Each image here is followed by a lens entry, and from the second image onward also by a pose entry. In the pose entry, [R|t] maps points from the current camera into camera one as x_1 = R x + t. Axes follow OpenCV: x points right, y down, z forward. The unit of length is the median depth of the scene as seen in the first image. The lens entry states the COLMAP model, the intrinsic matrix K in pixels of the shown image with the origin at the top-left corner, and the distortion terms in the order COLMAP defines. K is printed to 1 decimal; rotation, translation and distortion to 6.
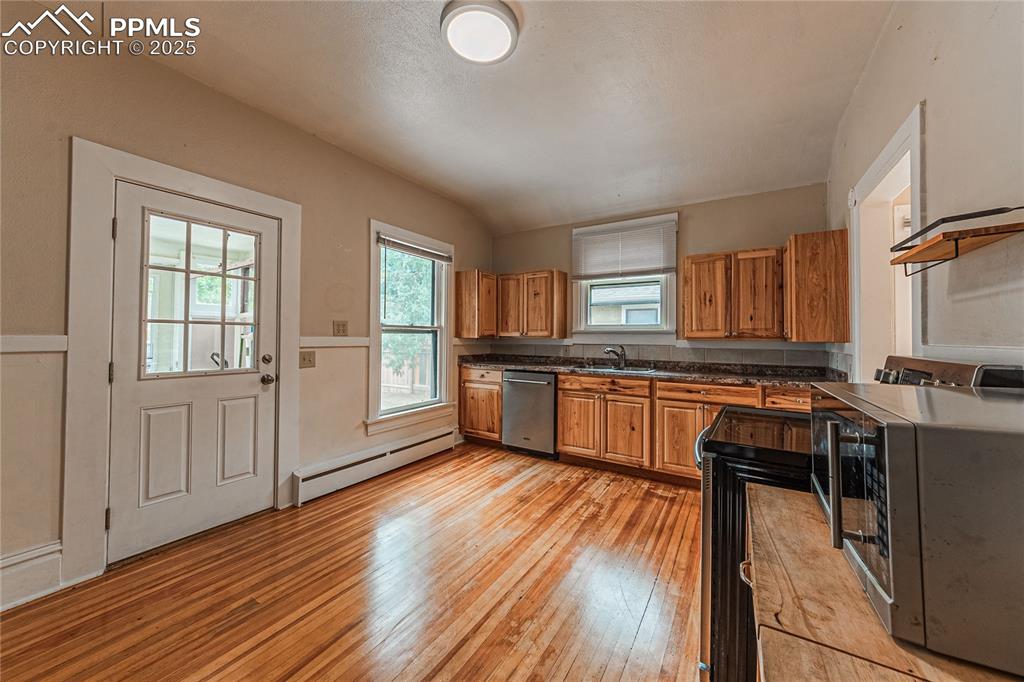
lens RADIAL K [[368.4, 0, 513.5], [0, 368.4, 340.0], [0, 0, 1]] dist [0.000073, -0.000020]
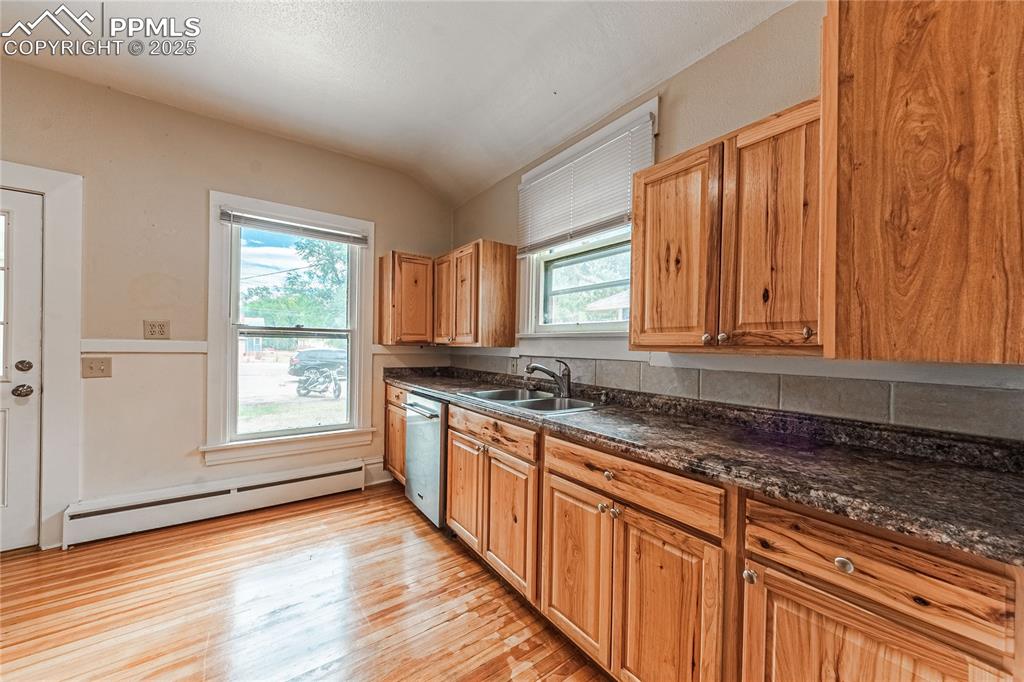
lens RADIAL K [[374.4, 0, 513.6], [0, 374.4, 353.8], [0, 0, 1]] dist [-0.001213, -0.000056]
pose [[0.924250, 0.017084, -0.381406, 0.520696], [-0.013830, 0.999841, 0.011272, 0.000677], [0.381538, -0.005143, 0.924339, 0.509785]]
